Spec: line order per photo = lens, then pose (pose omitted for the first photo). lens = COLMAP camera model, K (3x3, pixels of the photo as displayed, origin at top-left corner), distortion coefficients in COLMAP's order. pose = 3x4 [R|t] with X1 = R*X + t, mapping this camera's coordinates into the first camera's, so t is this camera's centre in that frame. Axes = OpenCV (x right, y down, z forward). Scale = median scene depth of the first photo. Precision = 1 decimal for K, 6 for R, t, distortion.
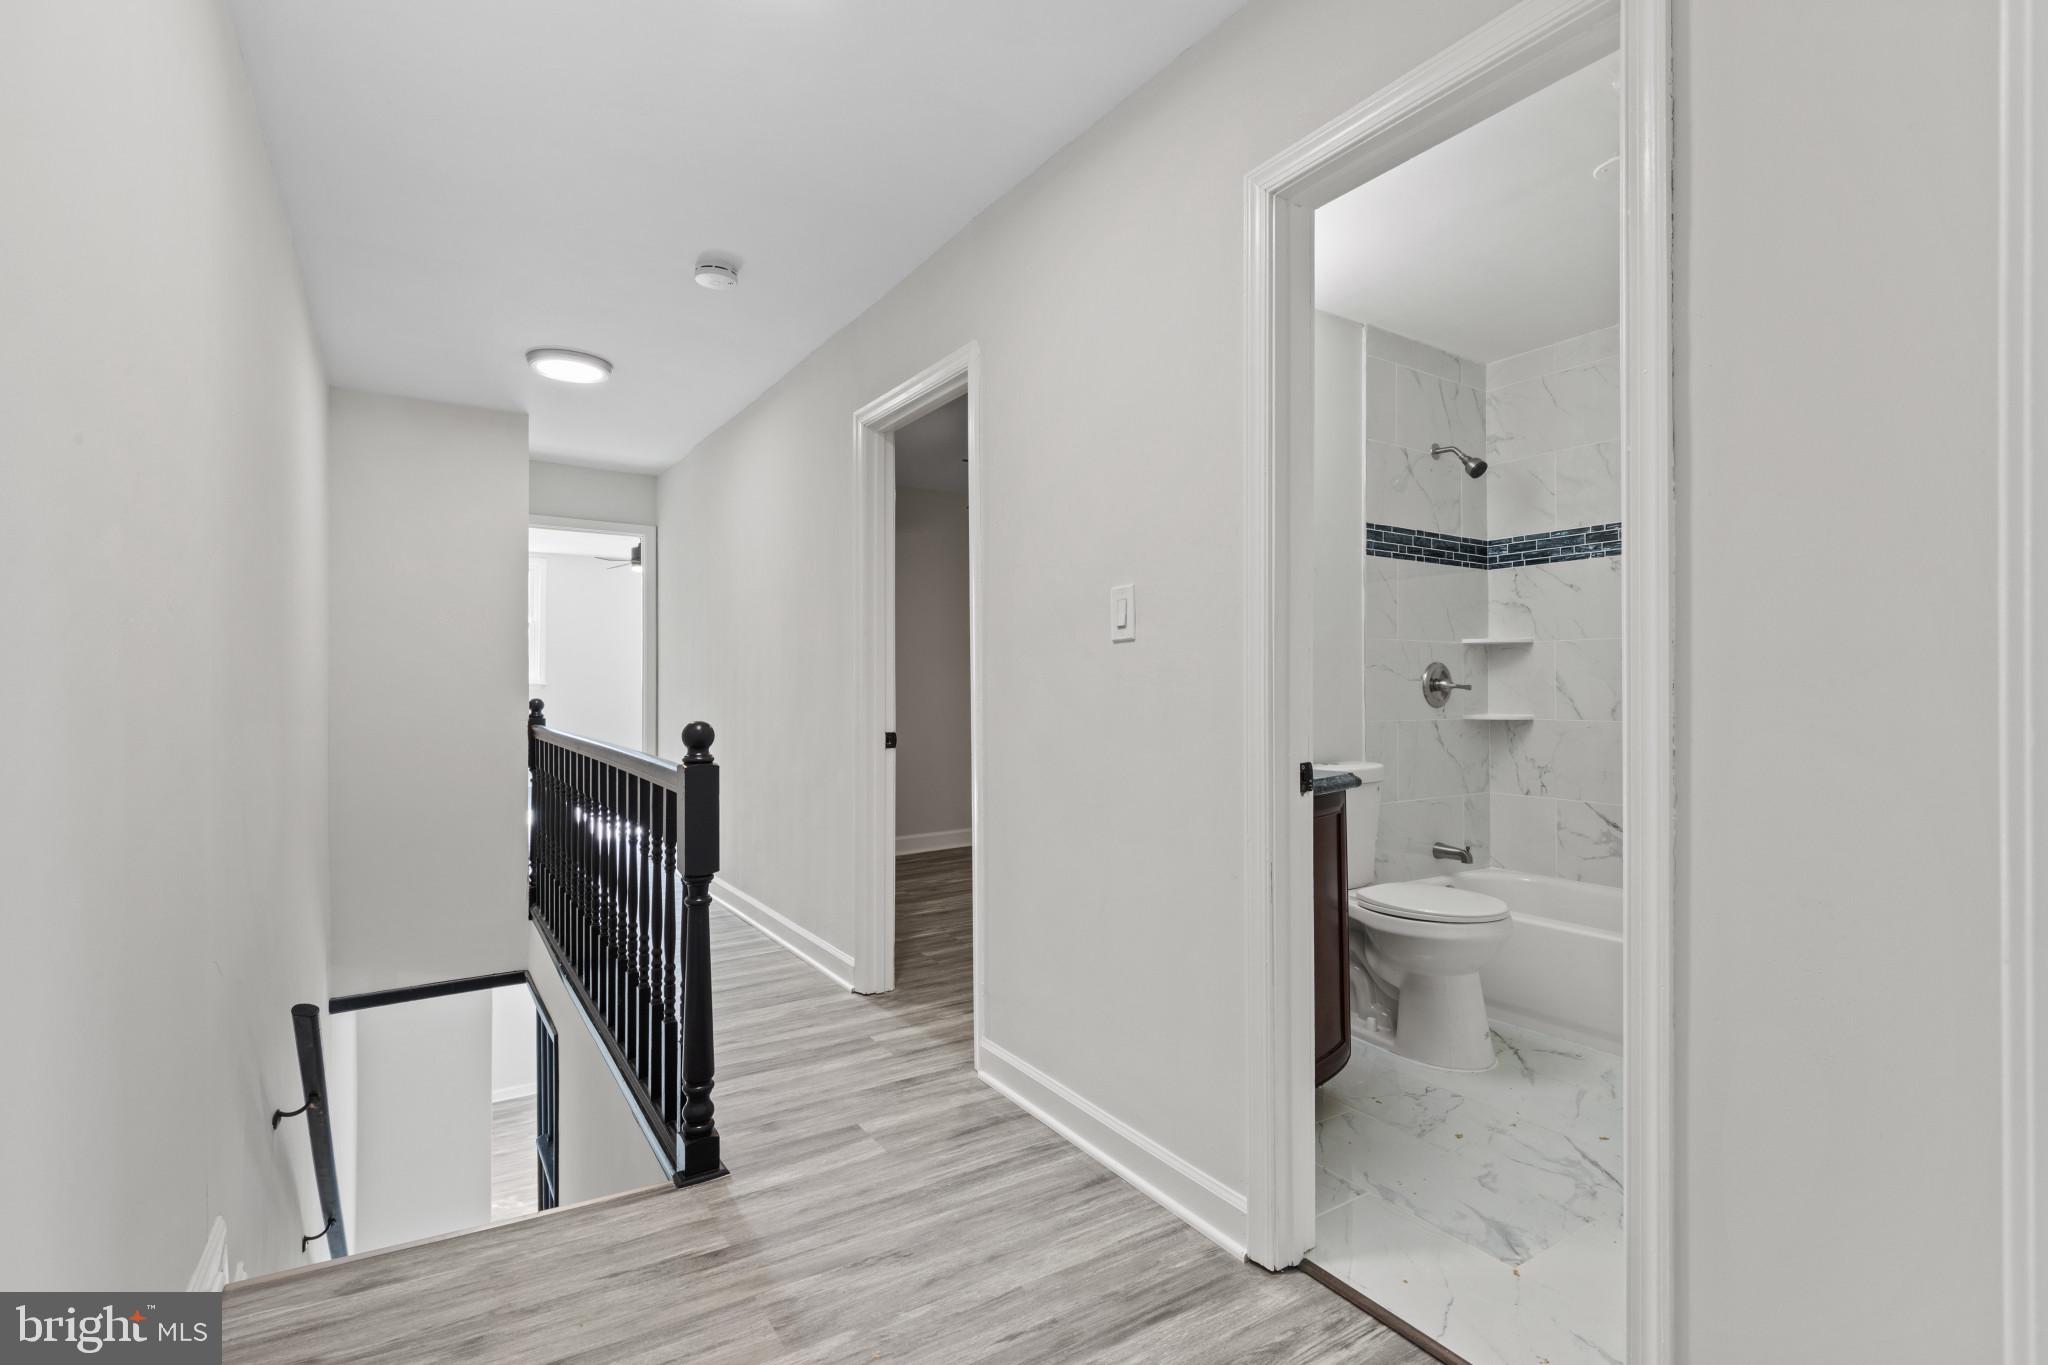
lens RADIAL K [[948.2, 0, 1034.2], [0, 948.2, 682.5], [0, 0, 1]] dist [0.016363, -0.006184]
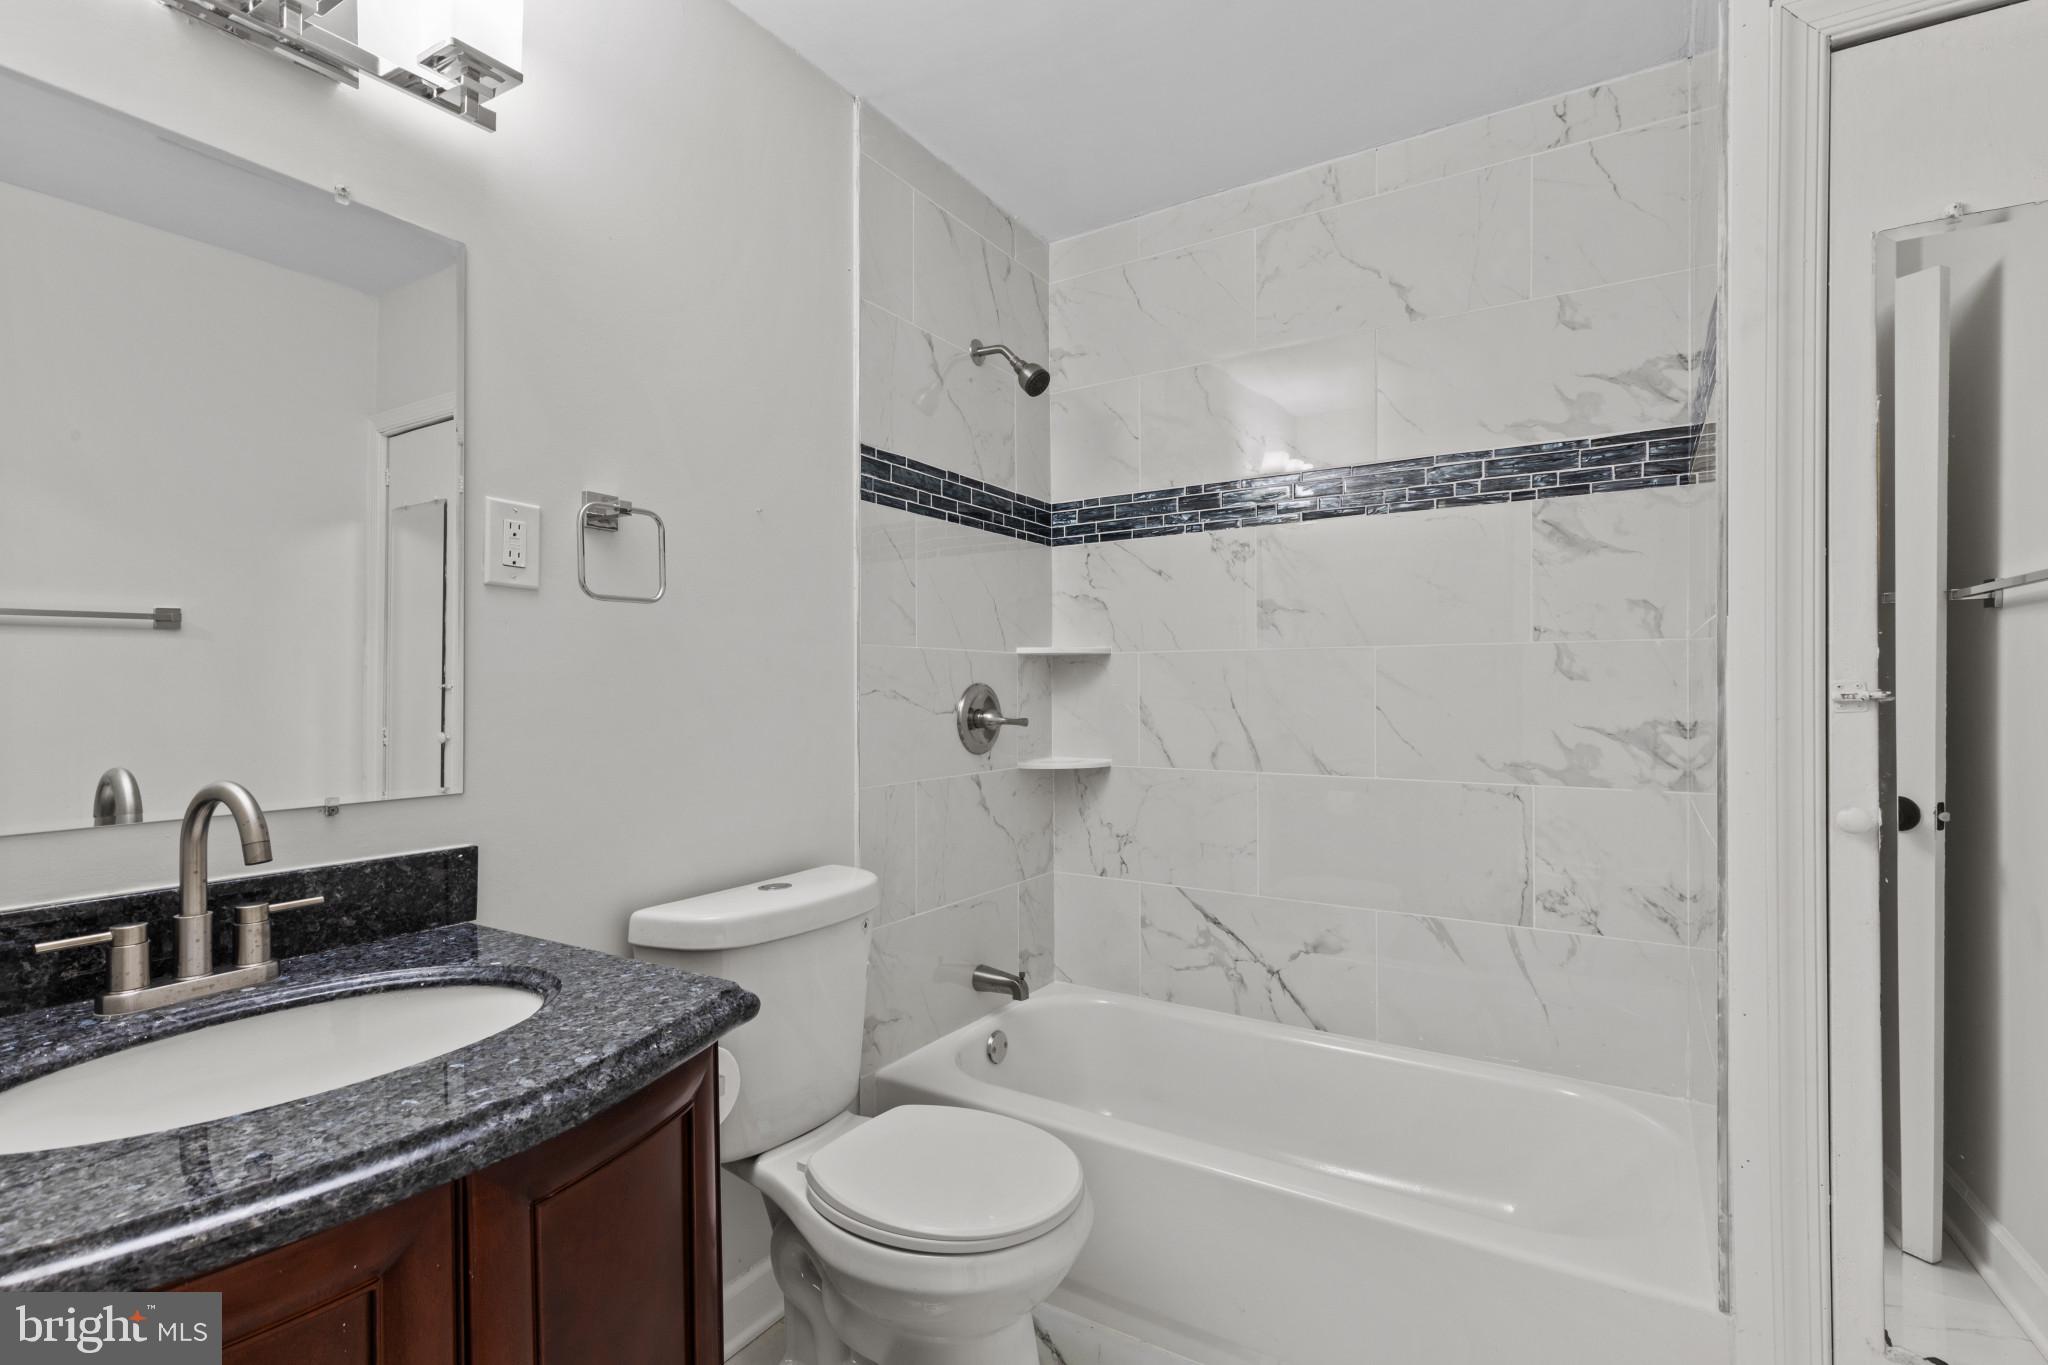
lens RADIAL K [[948.2, 0, 1034.2], [0, 948.2, 682.5], [0, 0, 1]] dist [0.016363, -0.006184]
pose [[0.912762, 0.000370, 0.408491, 0.196016], [-0.001182, 0.999998, 0.001734, -0.022648], [-0.408490, -0.002066, 0.912761, 0.401327]]
